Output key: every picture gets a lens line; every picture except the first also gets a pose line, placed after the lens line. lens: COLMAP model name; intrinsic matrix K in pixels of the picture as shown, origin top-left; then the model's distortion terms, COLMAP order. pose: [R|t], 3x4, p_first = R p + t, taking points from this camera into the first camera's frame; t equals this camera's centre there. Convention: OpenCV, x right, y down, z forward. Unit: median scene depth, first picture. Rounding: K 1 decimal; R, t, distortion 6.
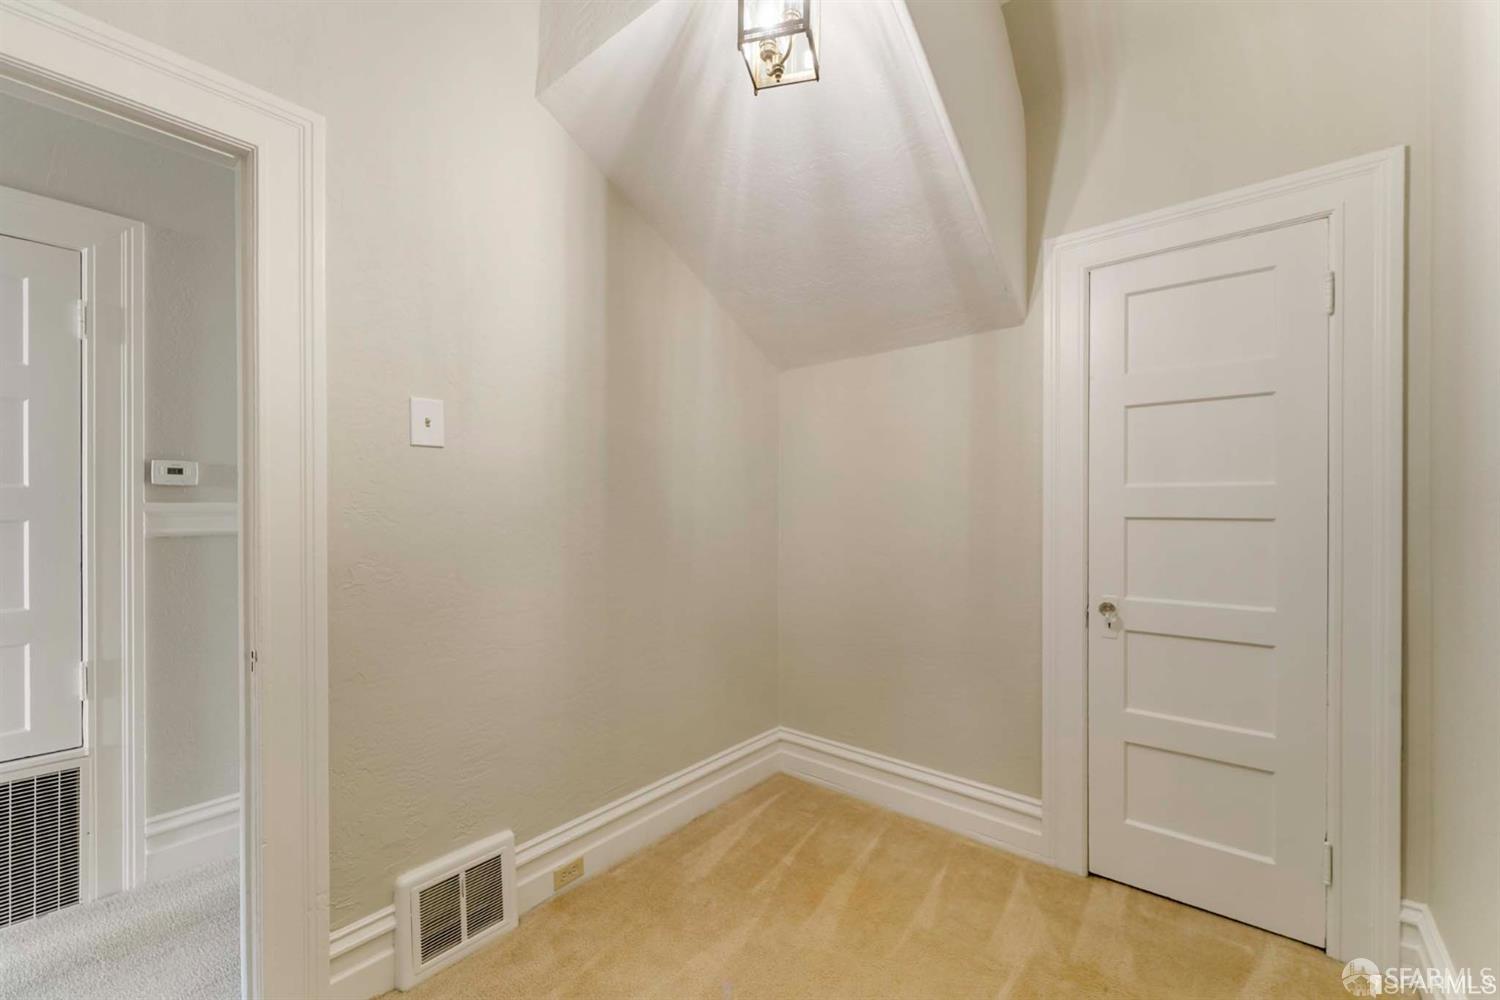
lens RADIAL K [[618.4, 0, 751.6], [0, 618.4, 507.2], [0, 0, 1]] dist [0.001672, -0.000050]
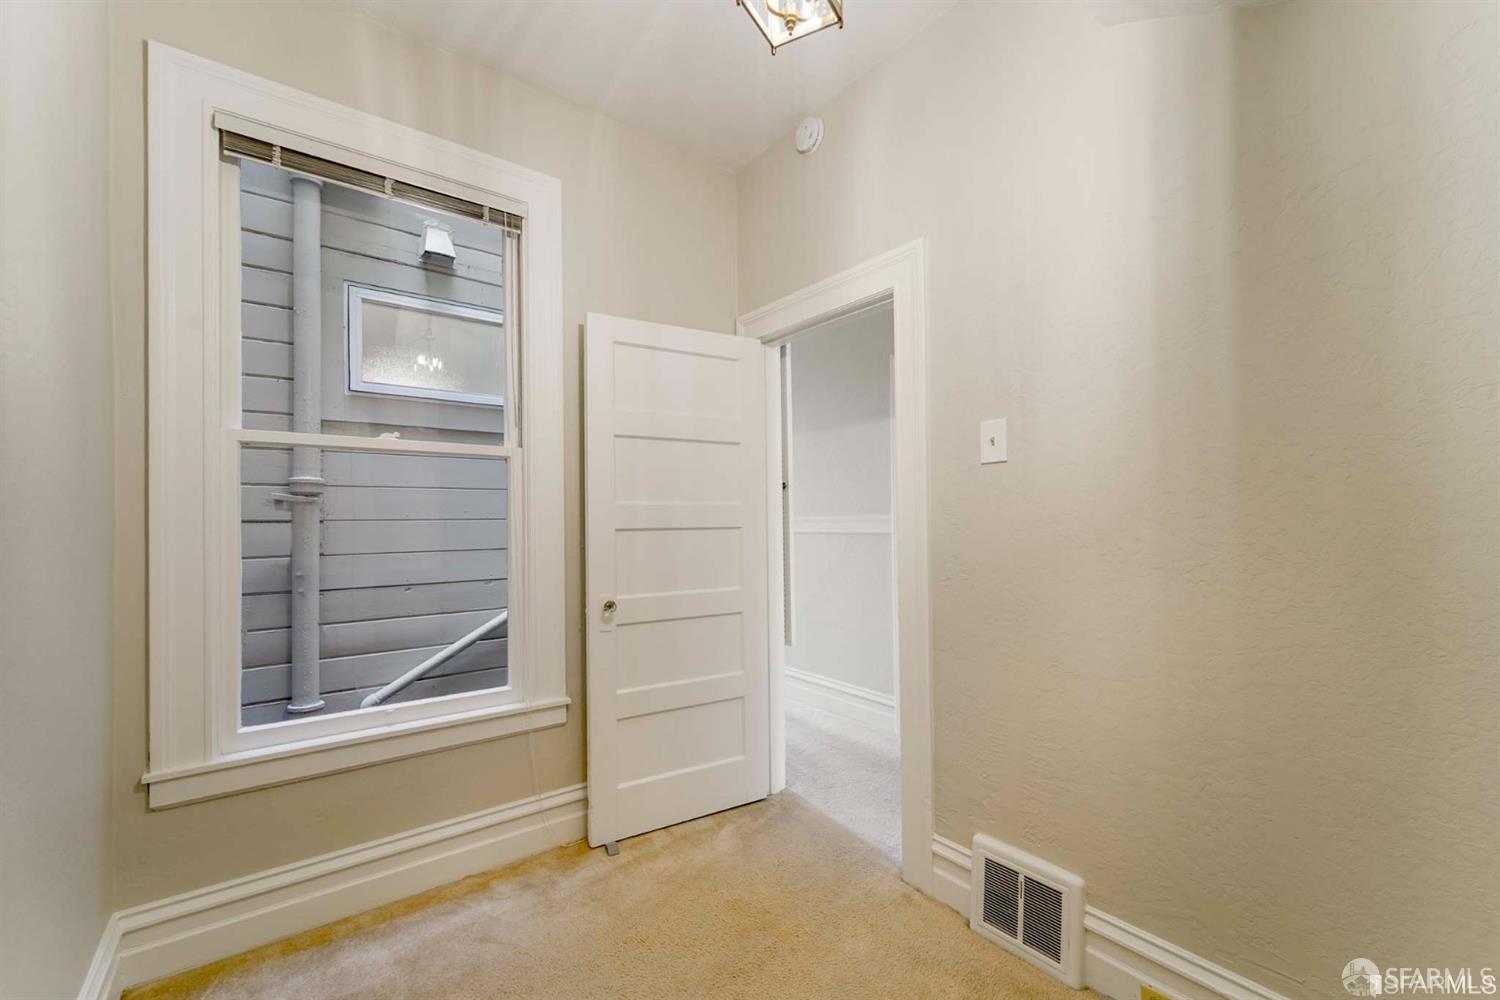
lens RADIAL K [[618.4, 0, 750.8], [0, 618.4, 506.6], [0, 0, 1]] dist [0.001672, -0.000050]
pose [[-0.222631, -0.015106, -0.974786, 0.661561], [0.002218, 0.999870, -0.016001, -0.002571], [0.974900, -0.005724, -0.222568, 0.822588]]
